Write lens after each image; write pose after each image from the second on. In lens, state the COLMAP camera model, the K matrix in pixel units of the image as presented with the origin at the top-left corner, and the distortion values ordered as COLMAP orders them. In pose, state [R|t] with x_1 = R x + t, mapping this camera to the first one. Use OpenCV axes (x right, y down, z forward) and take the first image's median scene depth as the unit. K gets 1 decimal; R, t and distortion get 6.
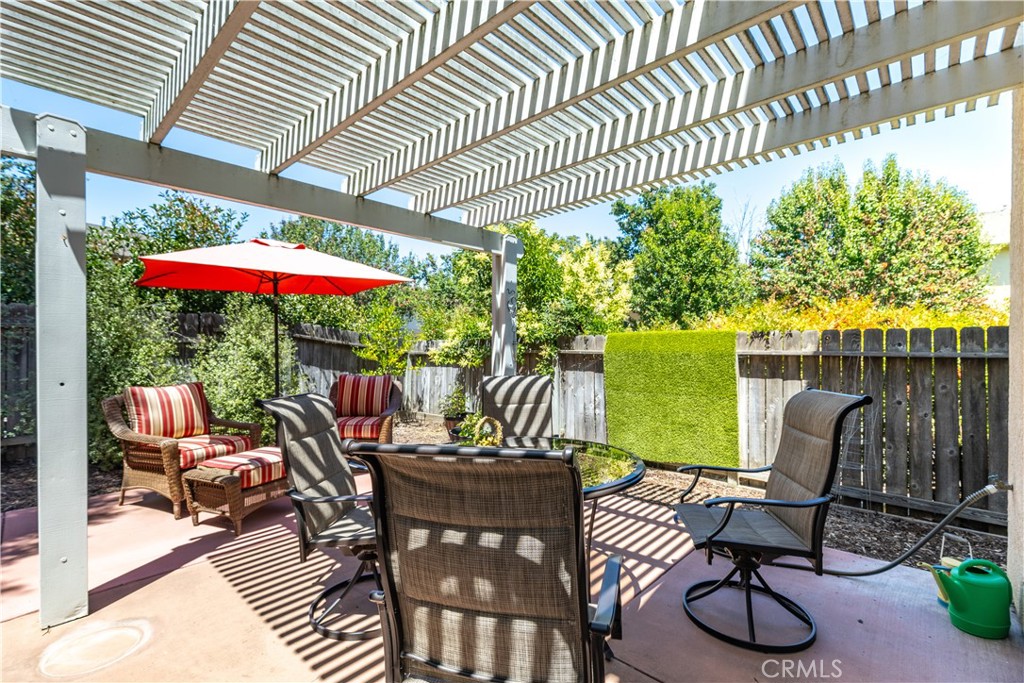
lens RADIAL K [[459.6, 0, 513.3], [0, 459.6, 344.7], [0, 0, 1]] dist [0.001375, -0.002646]
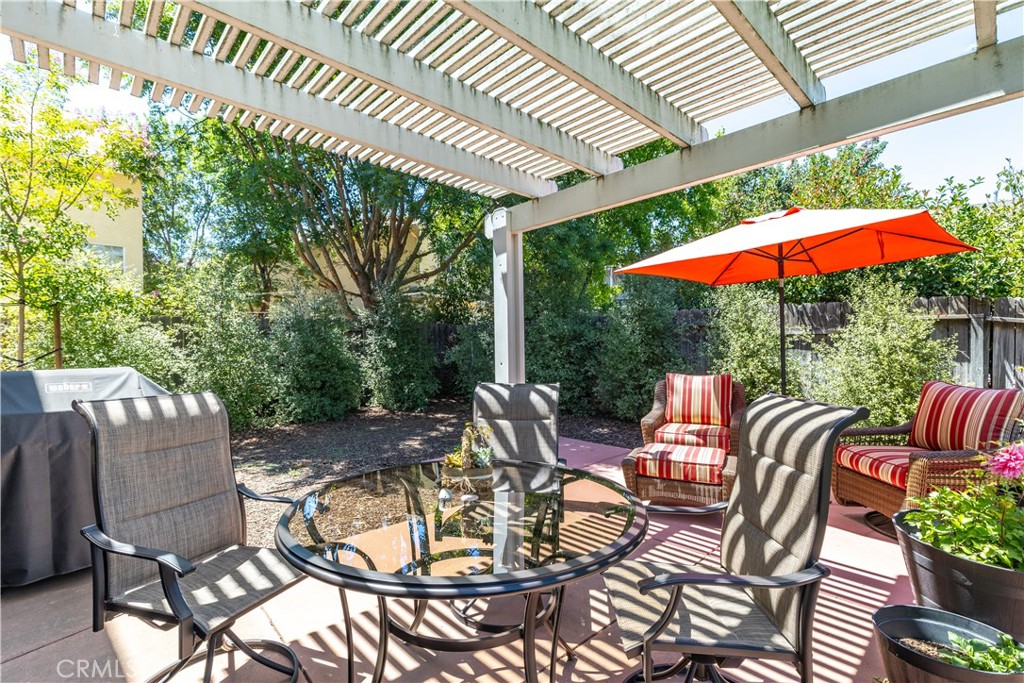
lens RADIAL K [[459.6, 0, 509.0], [0, 459.6, 343.1], [0, 0, 1]] dist [0.001375, -0.002646]
pose [[-0.064503, -0.004579, -0.997907, 0.412818], [0.019532, 0.999792, -0.005850, 0.008854], [0.997726, -0.019869, -0.064400, 0.648089]]
